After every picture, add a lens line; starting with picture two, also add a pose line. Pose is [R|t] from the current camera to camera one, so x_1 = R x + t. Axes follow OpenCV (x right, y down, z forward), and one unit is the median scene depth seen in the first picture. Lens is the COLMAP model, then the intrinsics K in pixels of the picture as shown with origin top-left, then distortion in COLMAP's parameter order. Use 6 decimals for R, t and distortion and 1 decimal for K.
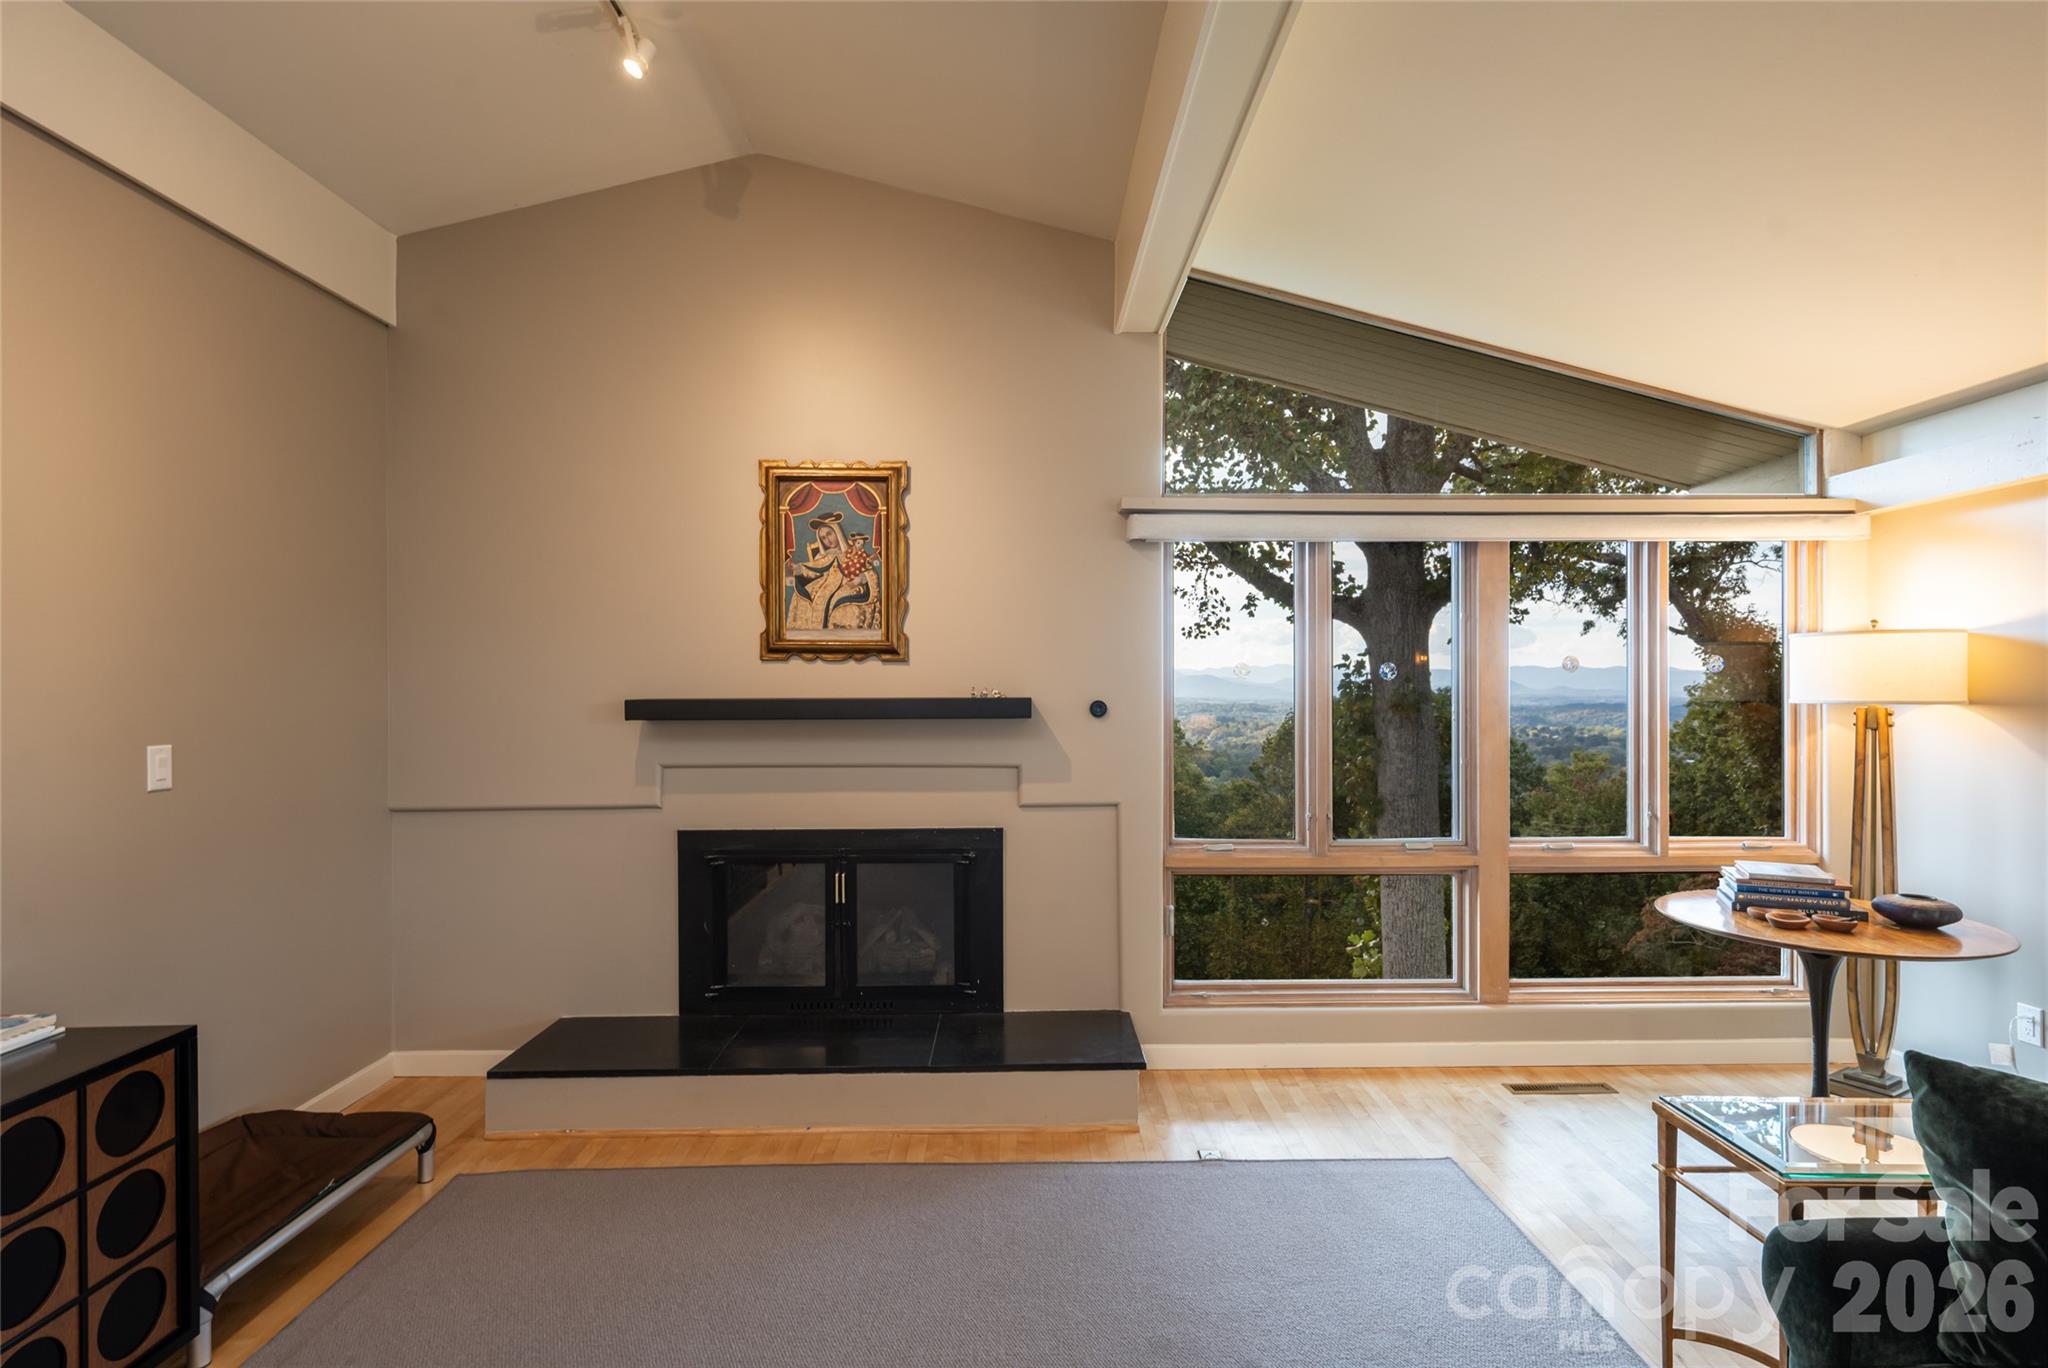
lens RADIAL K [[1013.3, 0, 1027.3], [0, 1013.3, 691.8], [0, 0, 1]] dist [0.003405, 0.000699]
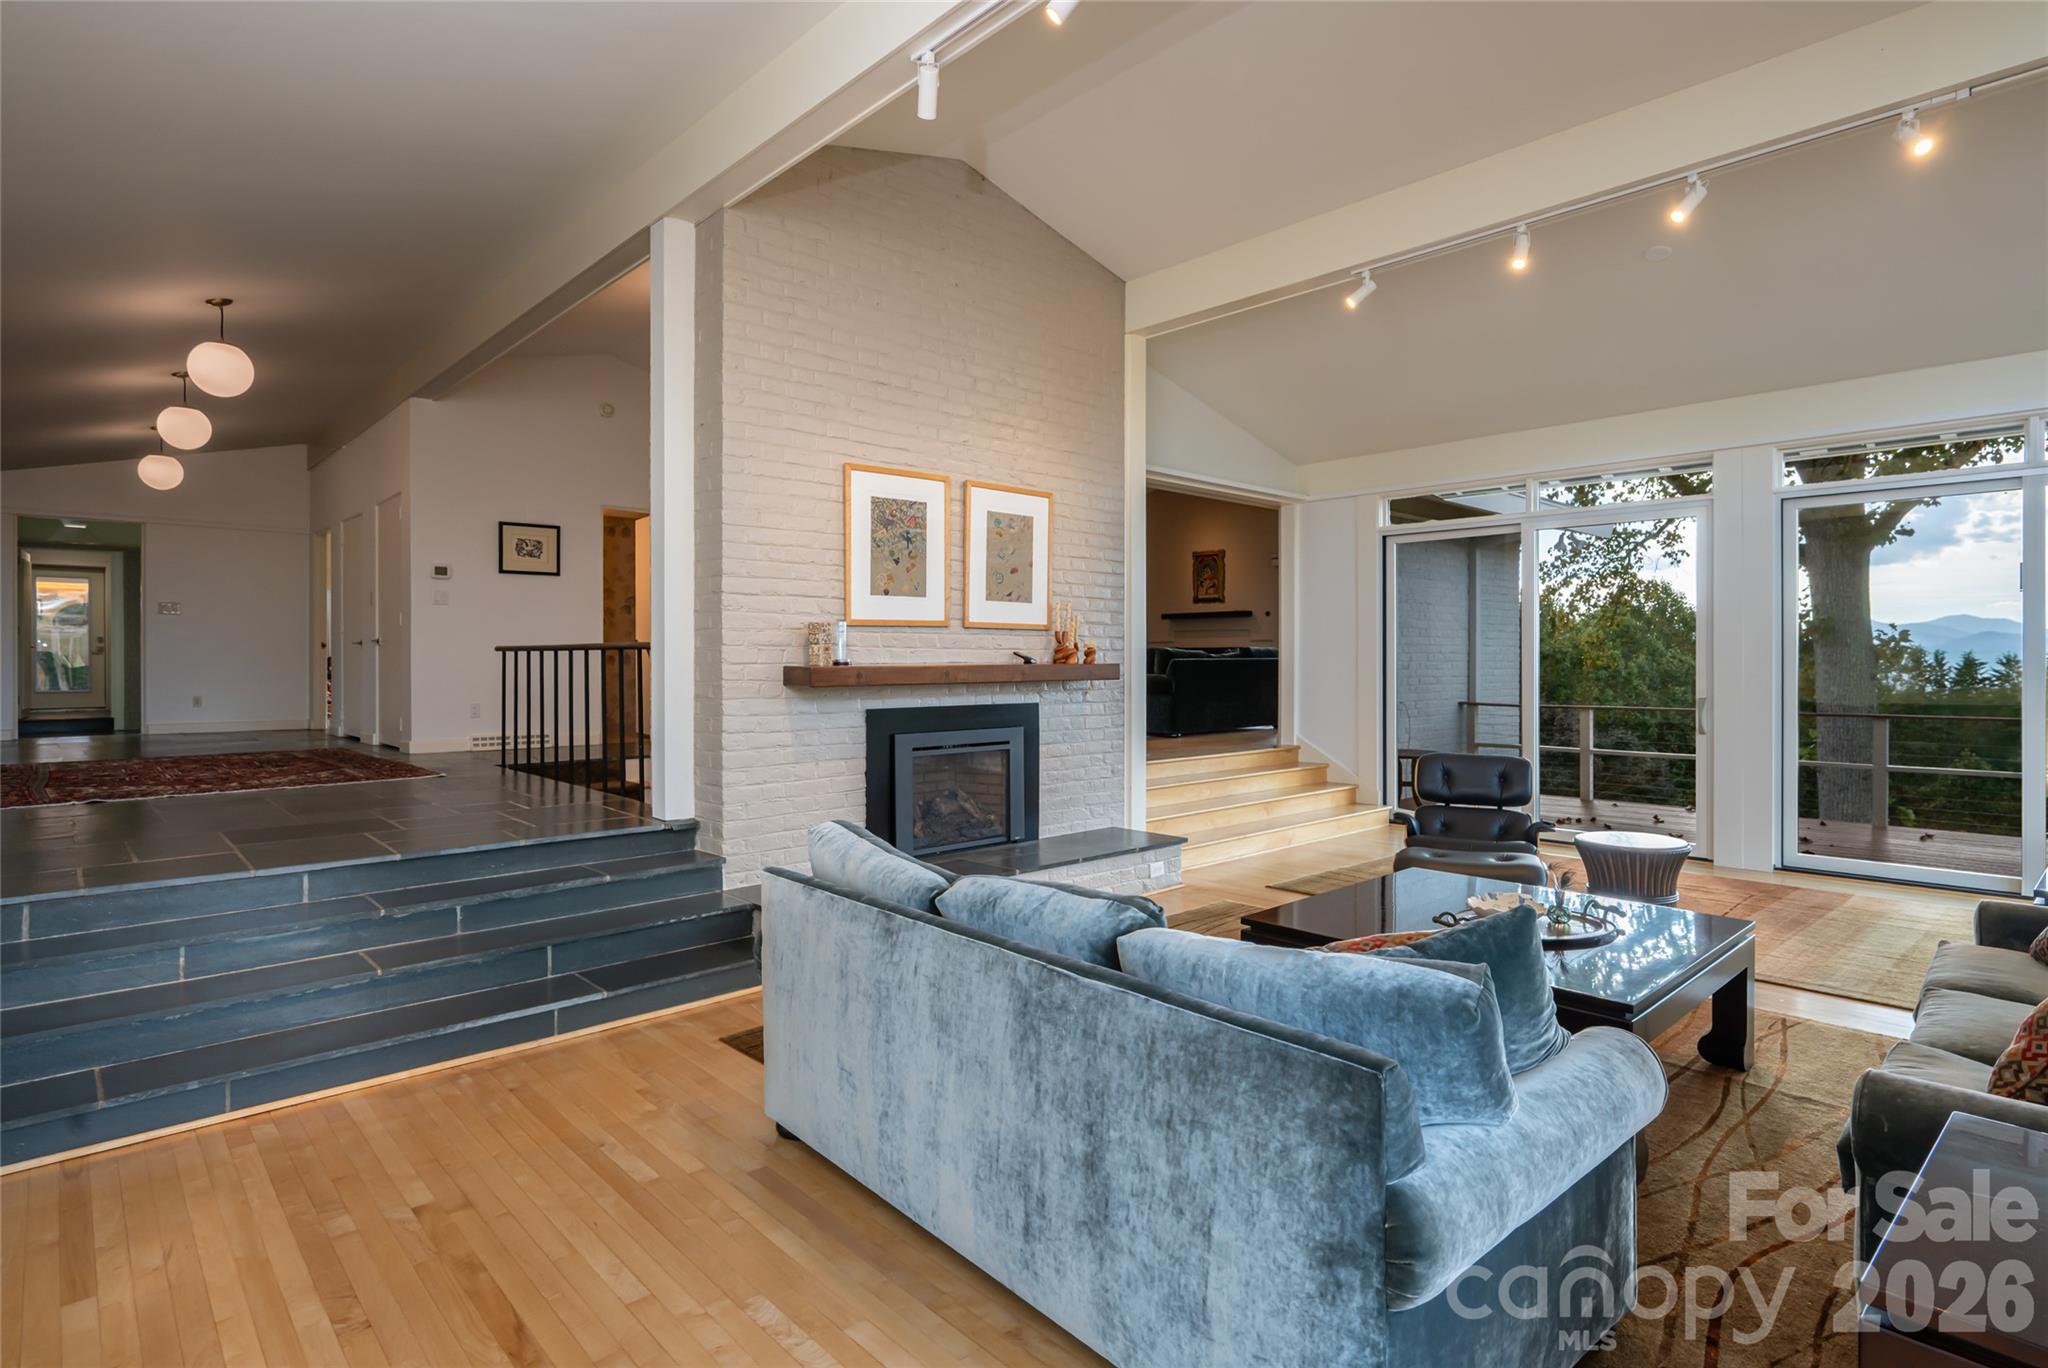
lens RADIAL K [[1013.3, 0, 1023.0], [0, 1013.3, 670.2], [0, 0, 1]] dist [0.003405, 0.000699]
pose [[0.678522, 0.004065, -0.734569, 2.103400], [0.000210, 0.999984, 0.005728, 0.196399], [0.734580, -0.004041, 0.678510, -2.058011]]
